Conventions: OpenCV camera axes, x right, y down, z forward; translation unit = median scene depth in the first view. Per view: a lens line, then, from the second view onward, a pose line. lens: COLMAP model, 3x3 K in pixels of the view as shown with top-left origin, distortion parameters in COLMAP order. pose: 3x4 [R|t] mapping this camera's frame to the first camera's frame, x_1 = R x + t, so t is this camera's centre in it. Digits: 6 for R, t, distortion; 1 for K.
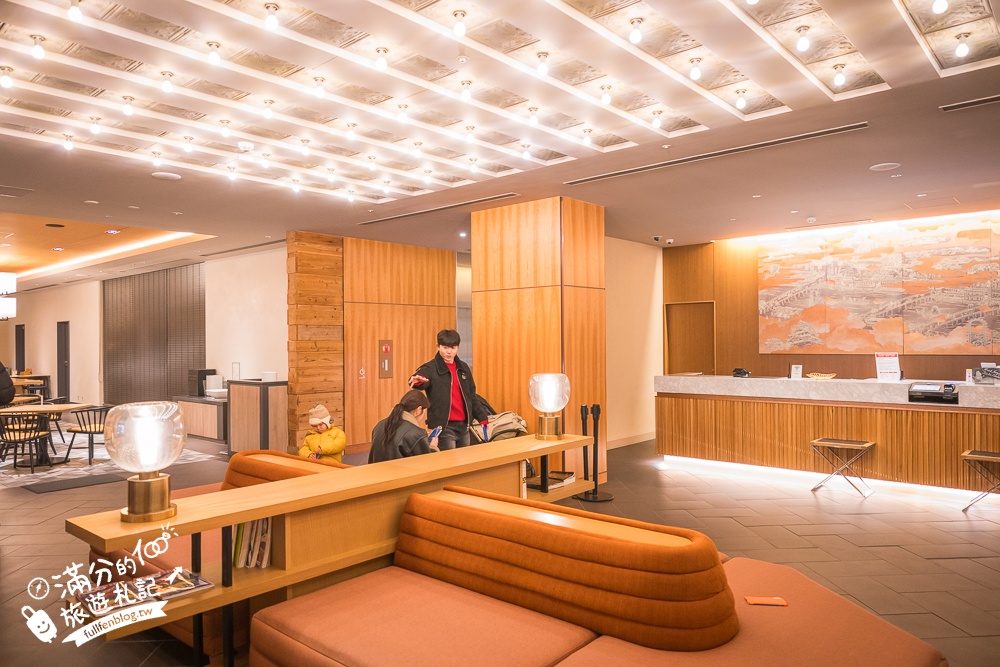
lens RADIAL K [[691.1, 0, 503.5], [0, 691.1, 337.8], [0, 0, 1]] dist [0.012831, -0.011400]
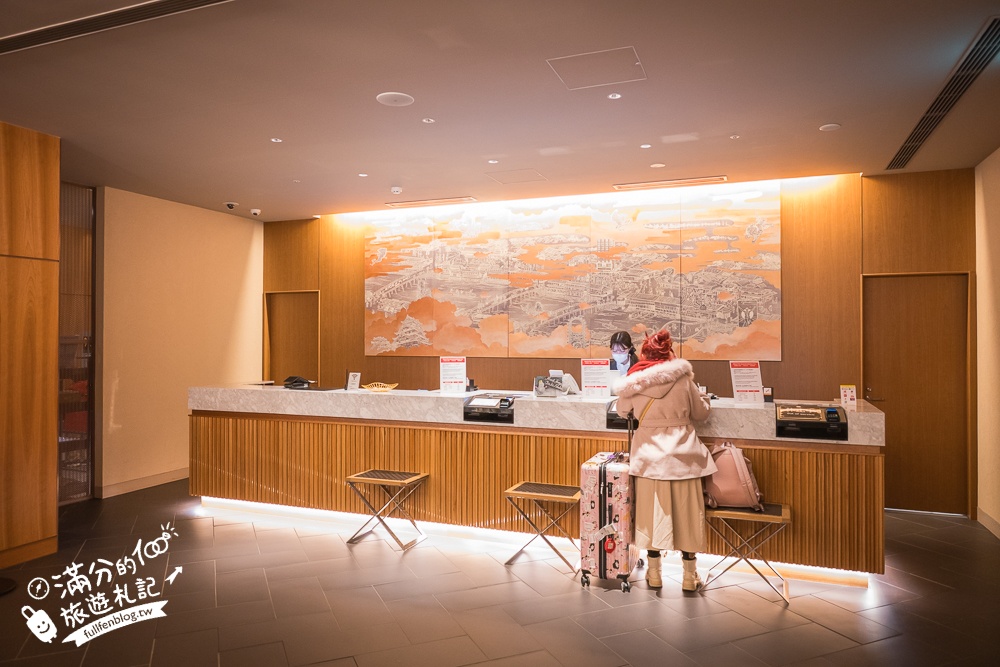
lens RADIAL K [[691.1, 0, 505.2], [0, 691.1, 332.5], [0, 0, 1]] dist [0.012831, -0.011400]
pose [[0.936711, 0.010357, 0.349951, 0.284789], [-0.009827, 0.999946, -0.003291, -0.003918], [-0.349966, -0.000356, 0.936762, 0.205045]]
